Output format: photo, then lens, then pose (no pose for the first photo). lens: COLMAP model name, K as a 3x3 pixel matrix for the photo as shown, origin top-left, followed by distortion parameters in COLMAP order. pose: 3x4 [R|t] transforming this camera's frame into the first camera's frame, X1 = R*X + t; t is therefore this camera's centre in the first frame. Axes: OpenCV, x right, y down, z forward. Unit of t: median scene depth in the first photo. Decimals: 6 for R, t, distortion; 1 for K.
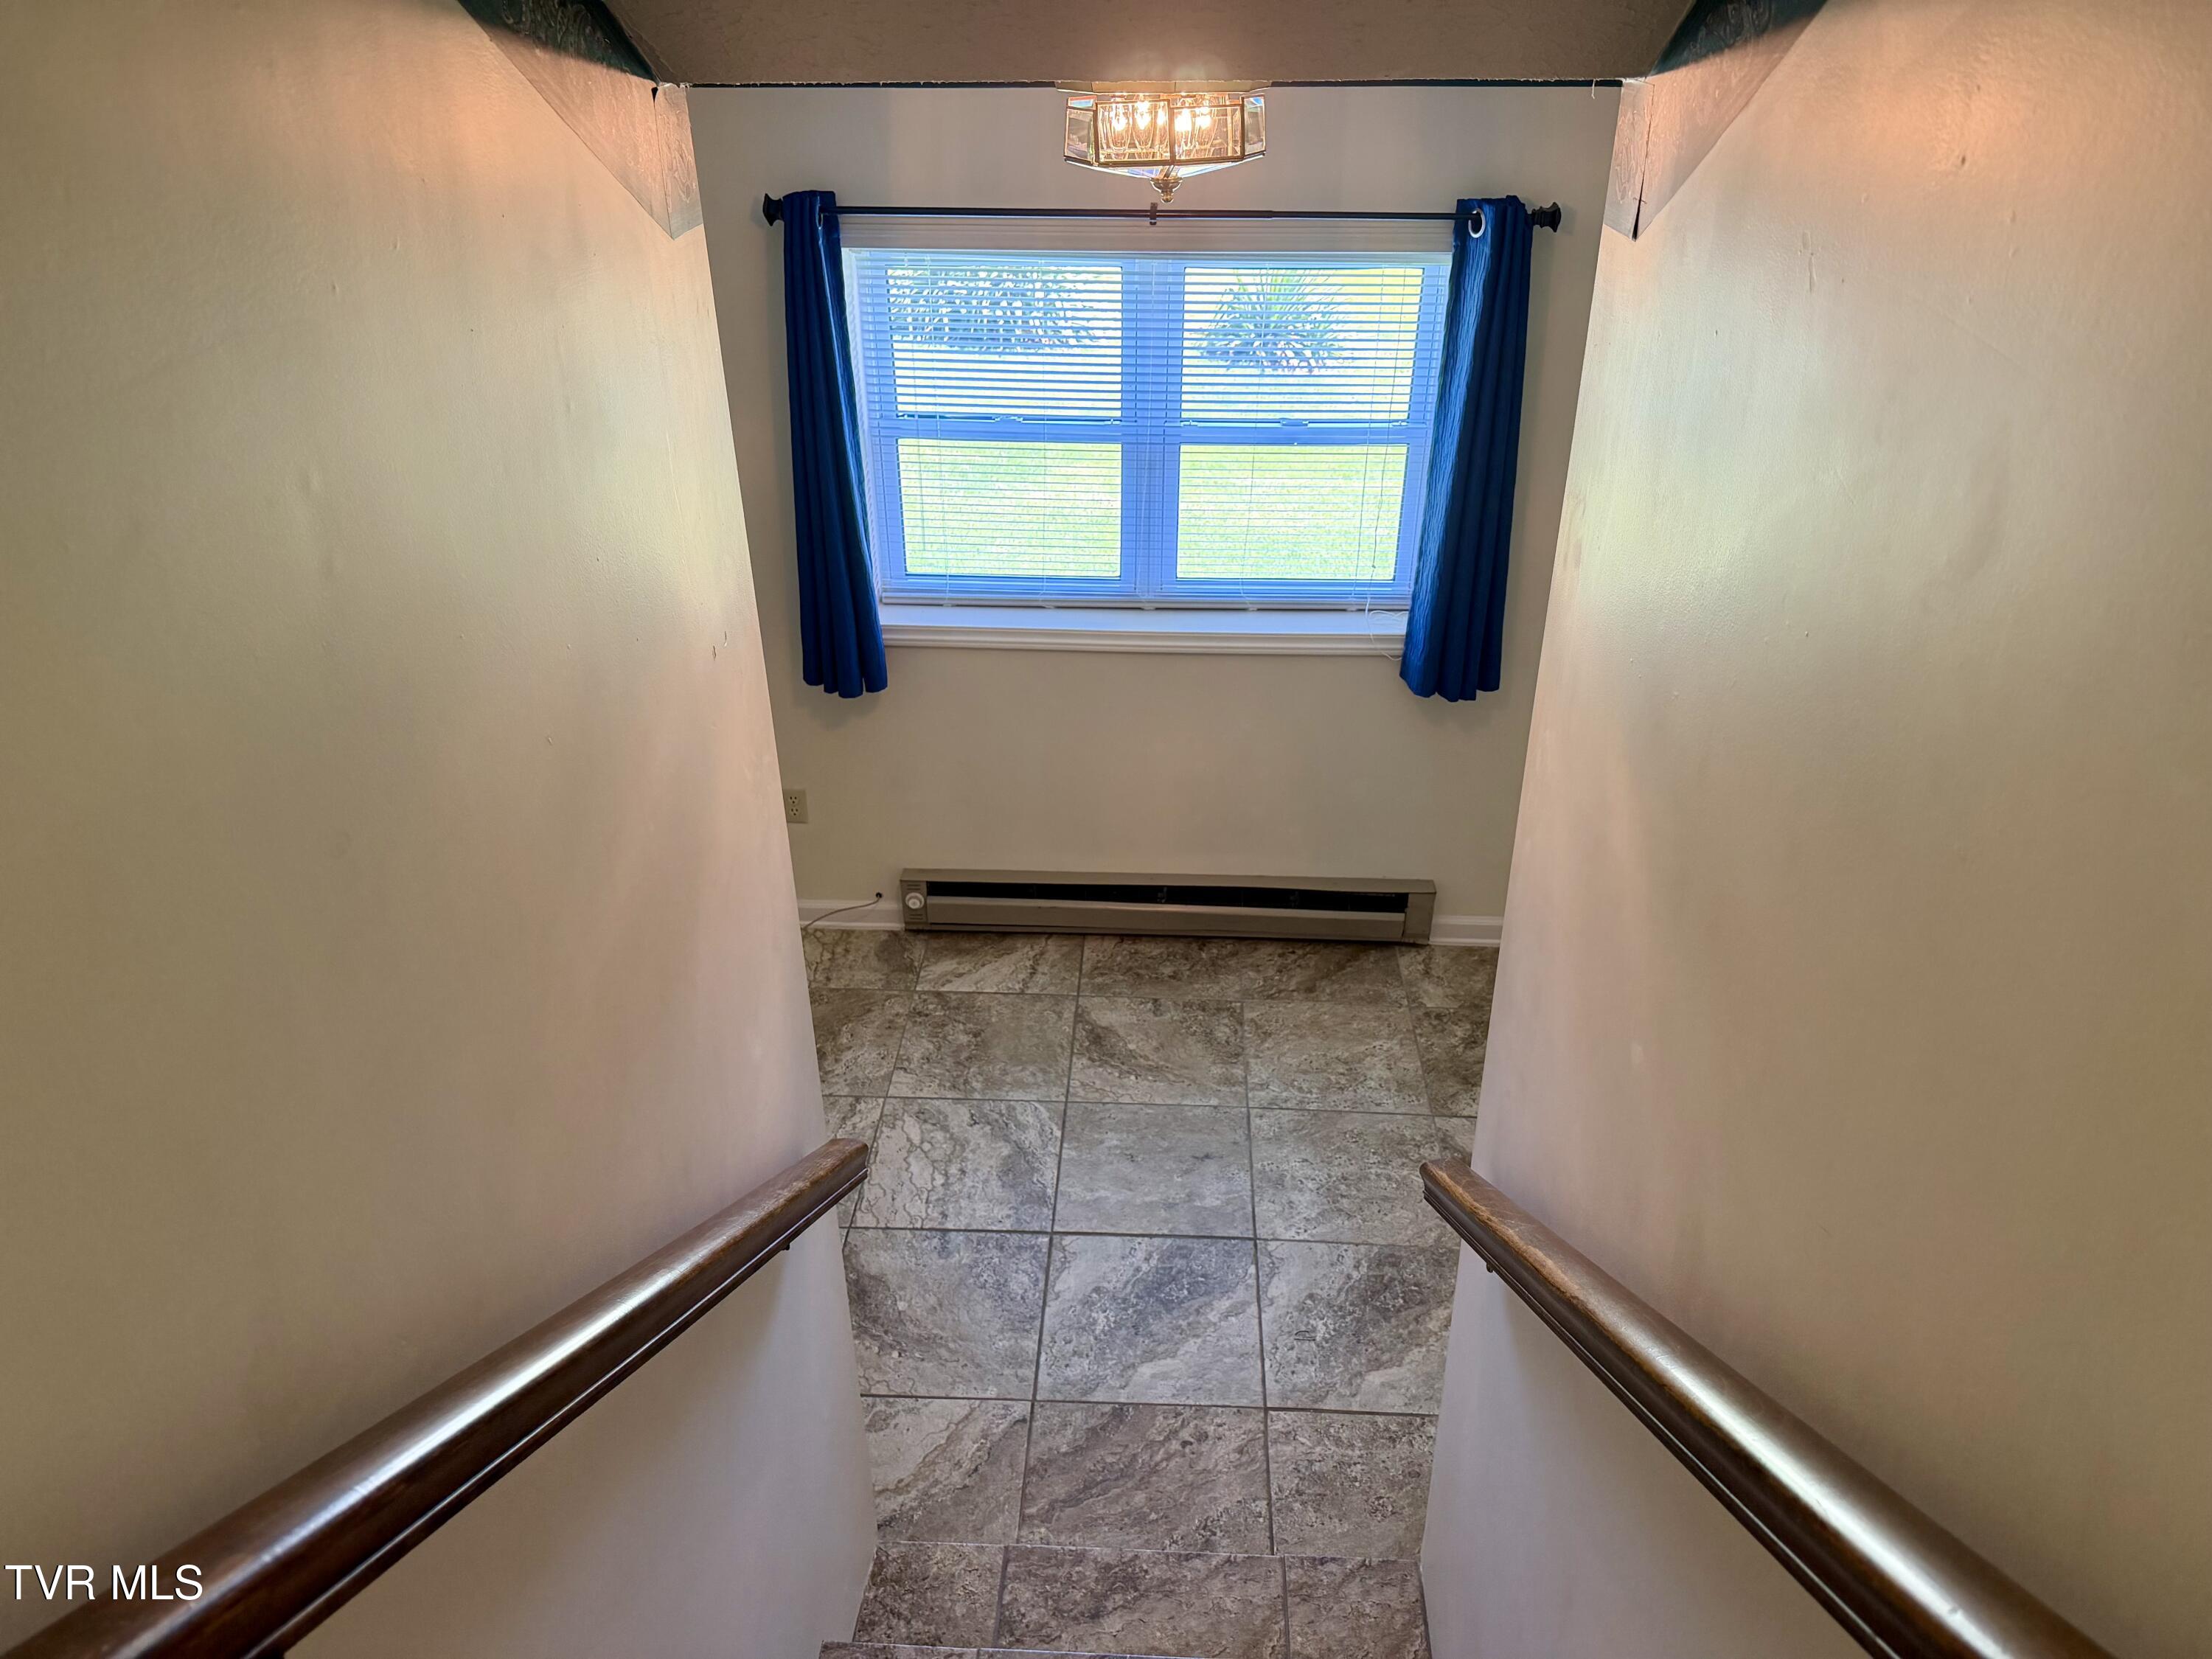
lens RADIAL K [[1569.8, 0, 1099.8], [0, 1569.8, 840.1], [0, 0, 1]] dist [0.090611, -0.128887]
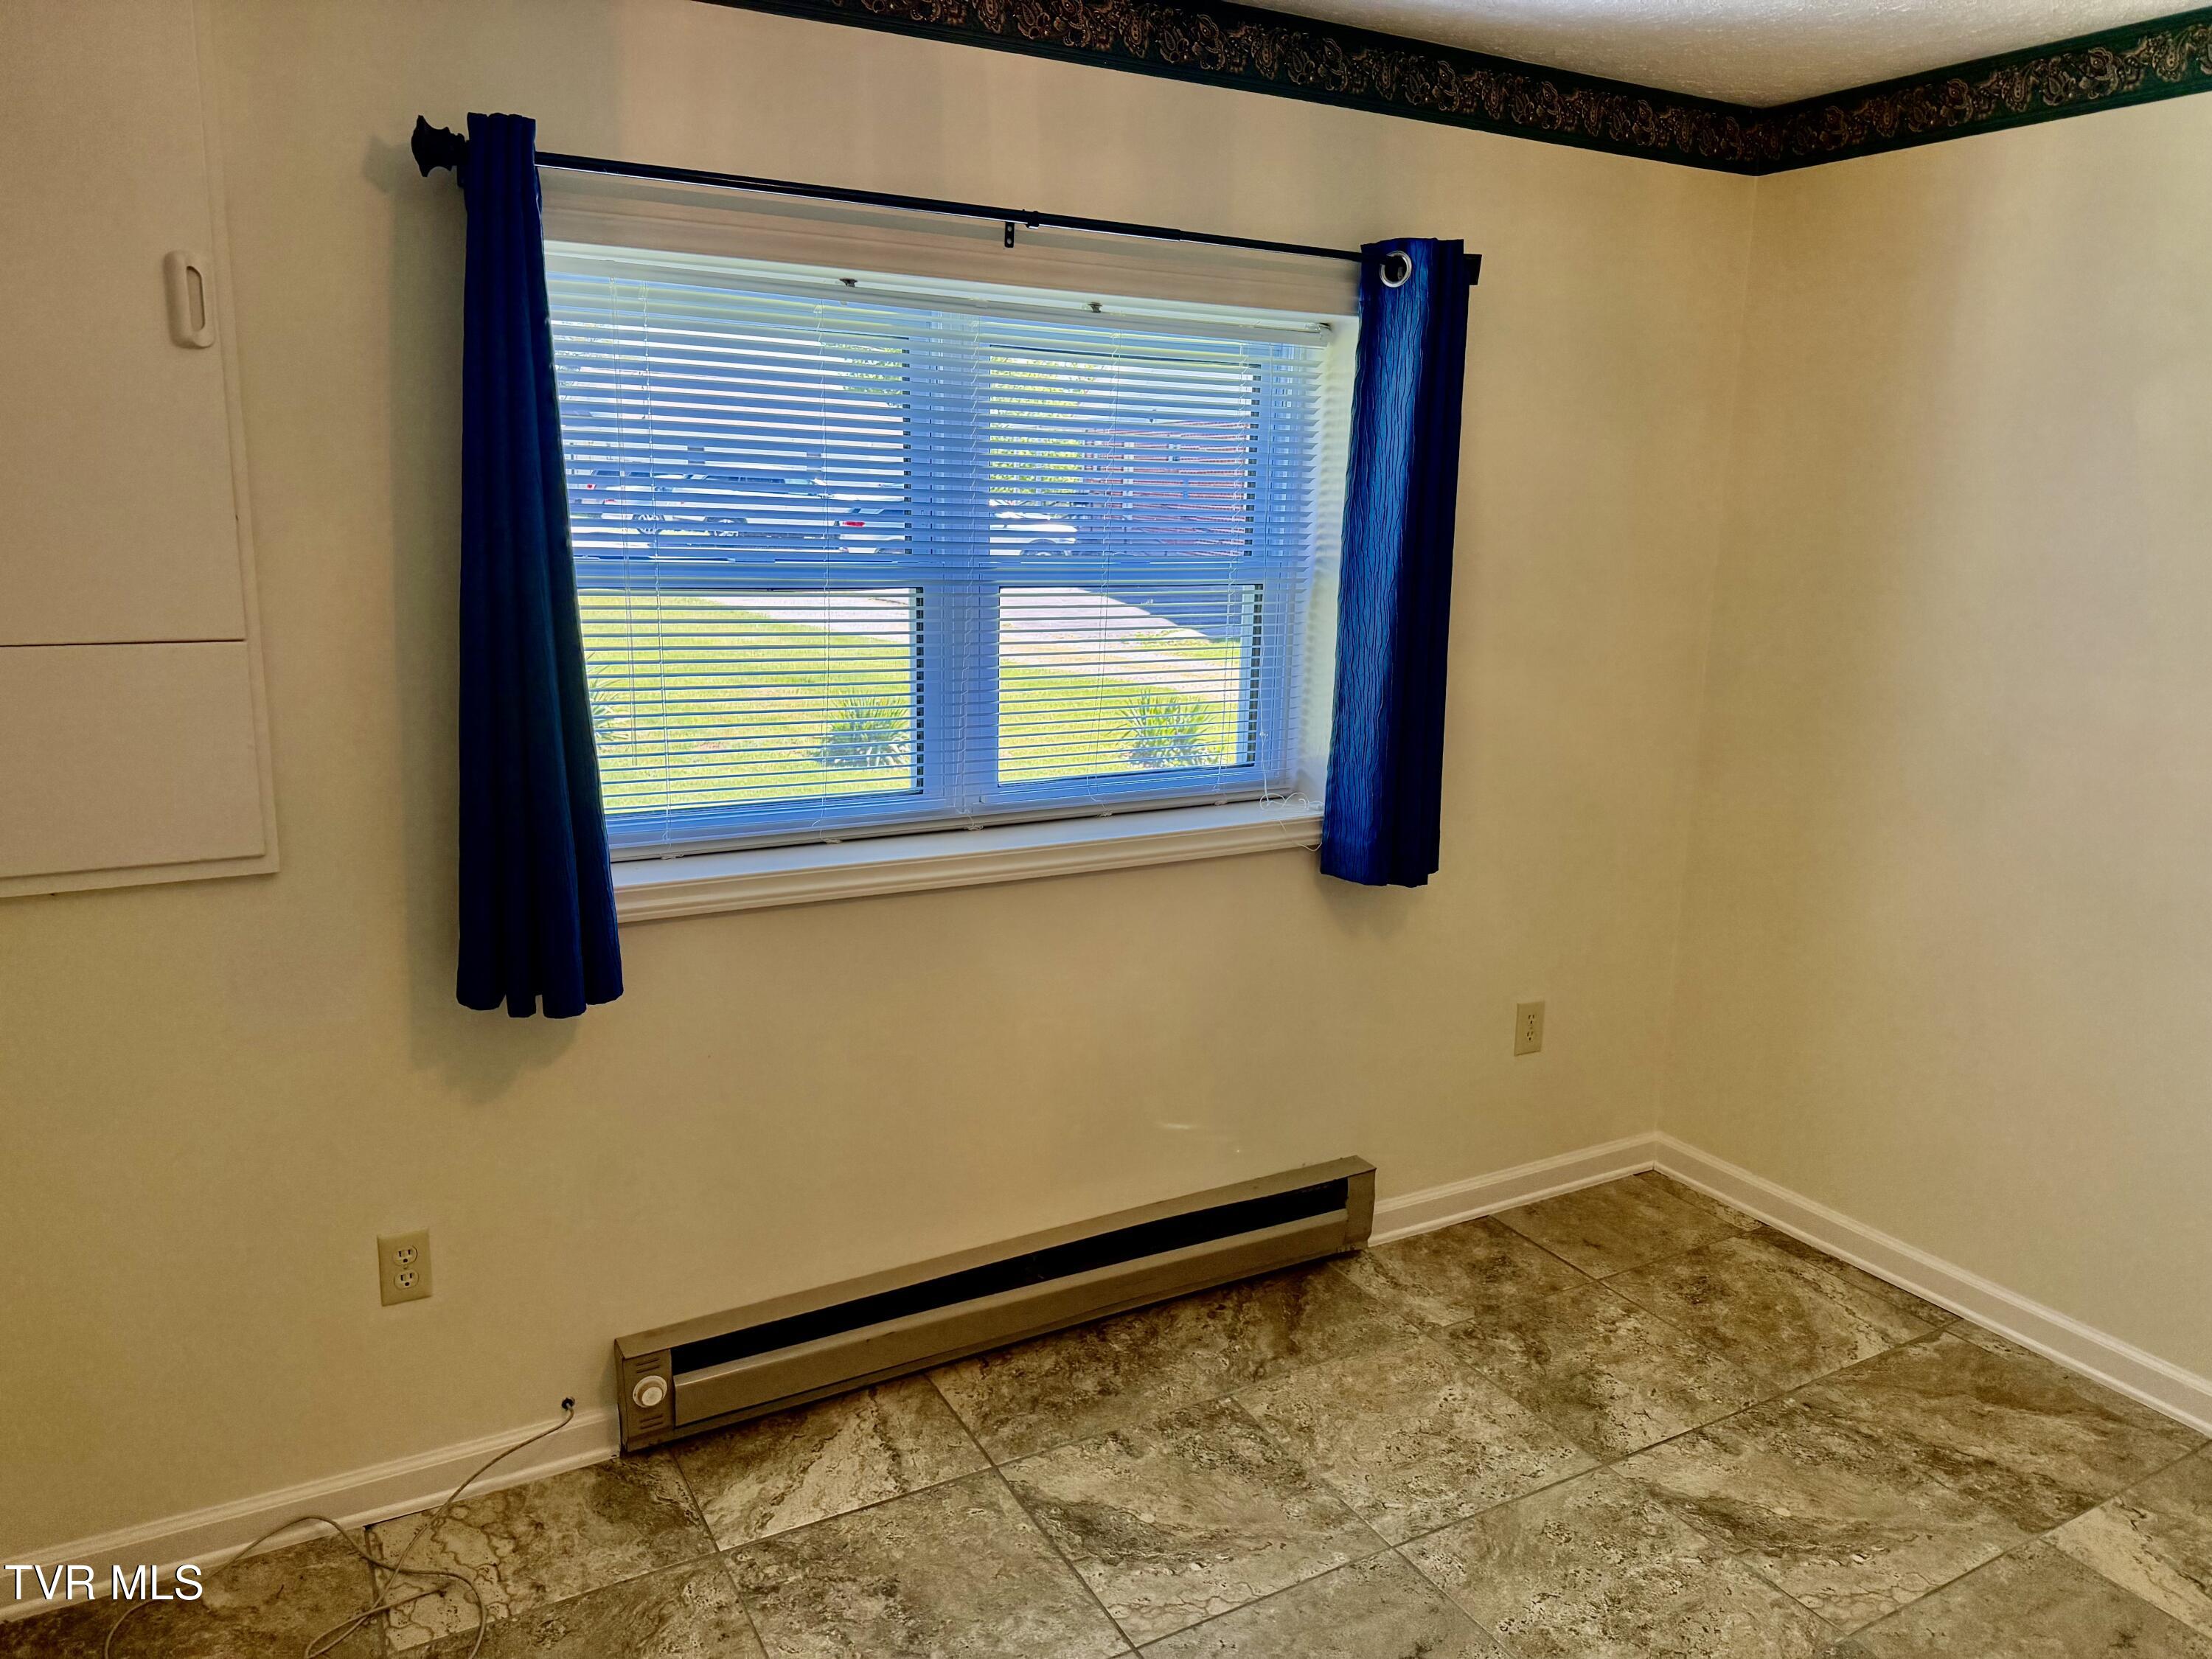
lens RADIAL K [[1577.0, 0, 1106.0], [0, 1577.0, 829.5], [0, 0, 1]] dist [0.080568, -0.191453]
pose [[0.839952, -0.098124, 0.533715, -0.274713], [0.240080, 0.949222, -0.203319, 0.002836], [-0.486664, 0.298913, 0.820859, 0.417486]]
